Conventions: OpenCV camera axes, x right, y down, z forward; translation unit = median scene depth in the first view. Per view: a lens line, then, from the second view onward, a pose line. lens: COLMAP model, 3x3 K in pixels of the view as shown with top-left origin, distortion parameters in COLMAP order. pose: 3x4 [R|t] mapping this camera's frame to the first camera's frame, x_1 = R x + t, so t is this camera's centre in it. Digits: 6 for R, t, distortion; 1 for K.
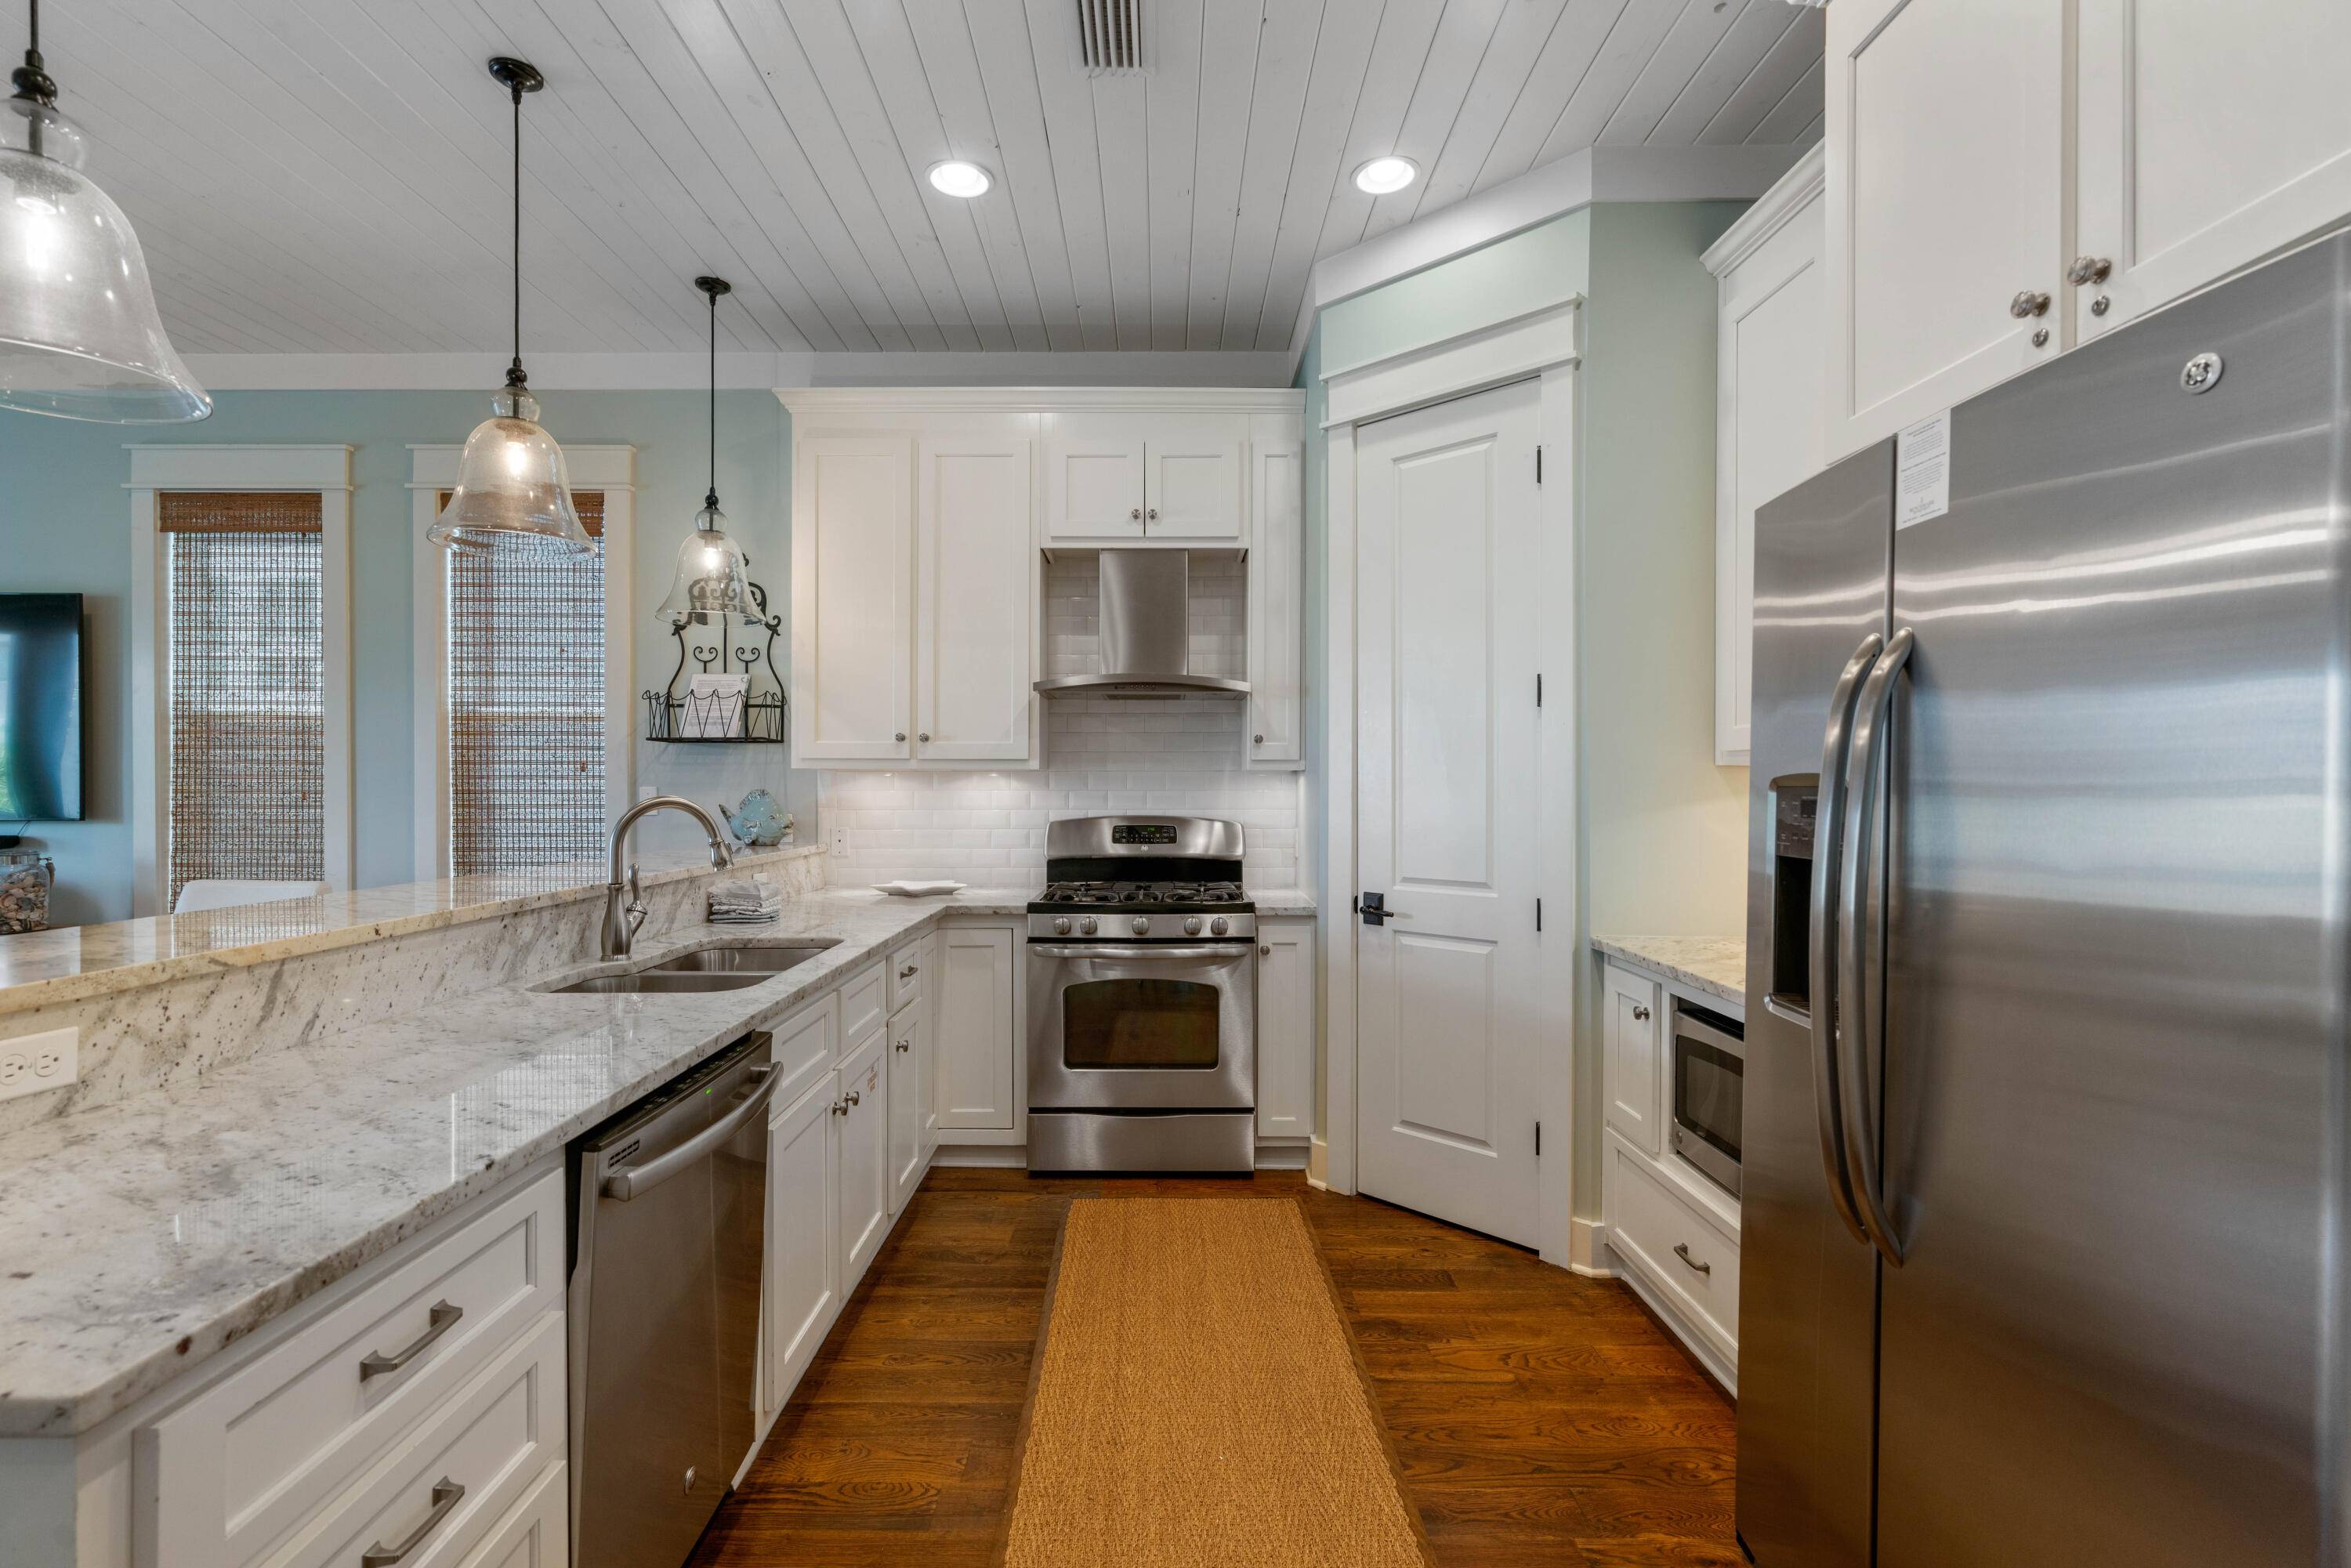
lens RADIAL K [[1055.4, 0, 1196.4], [0, 1055.4, 796.0], [0, 0, 1]] dist [-0.013892, 0.004750]
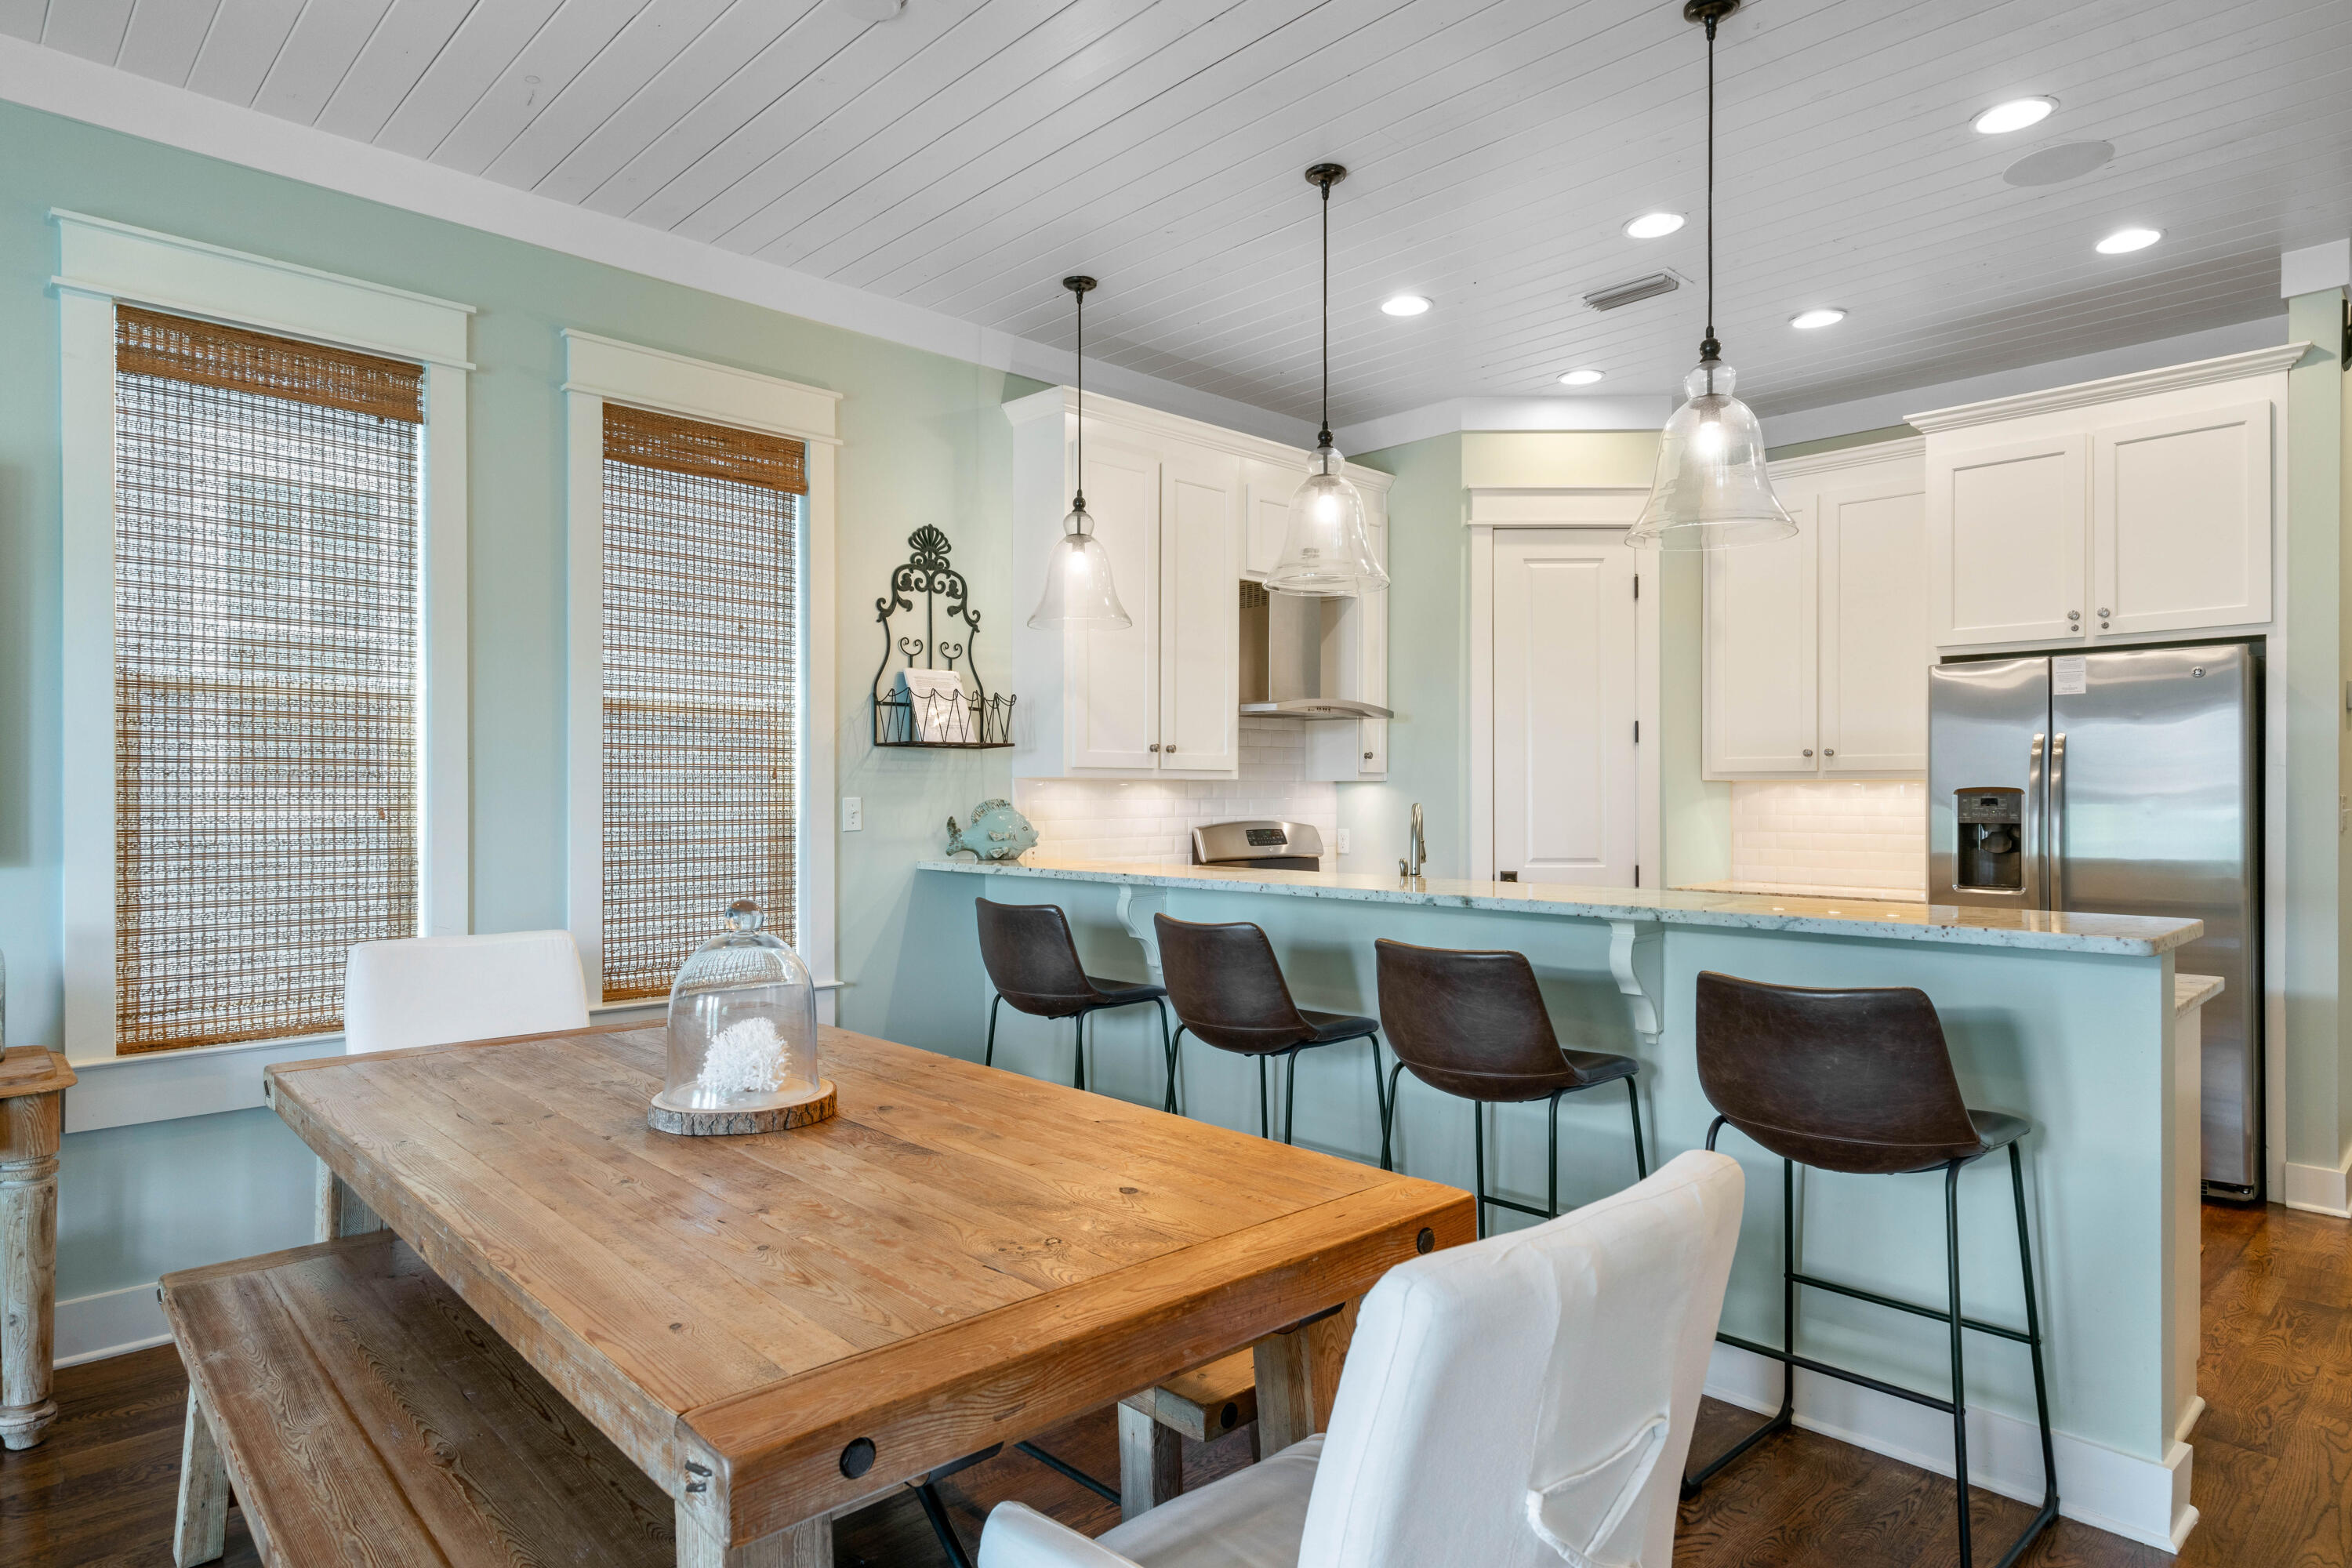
lens RADIAL K [[1343.5, 0, 1152.1], [0, 1343.5, 791.8], [0, 0, 1]] dist [0.005094, 0.003240]
pose [[0.717579, -0.003883, 0.696467, -1.388065], [0.009489, 0.999946, -0.004202, -0.008158], [-0.696413, 0.009624, 0.717577, 0.065931]]
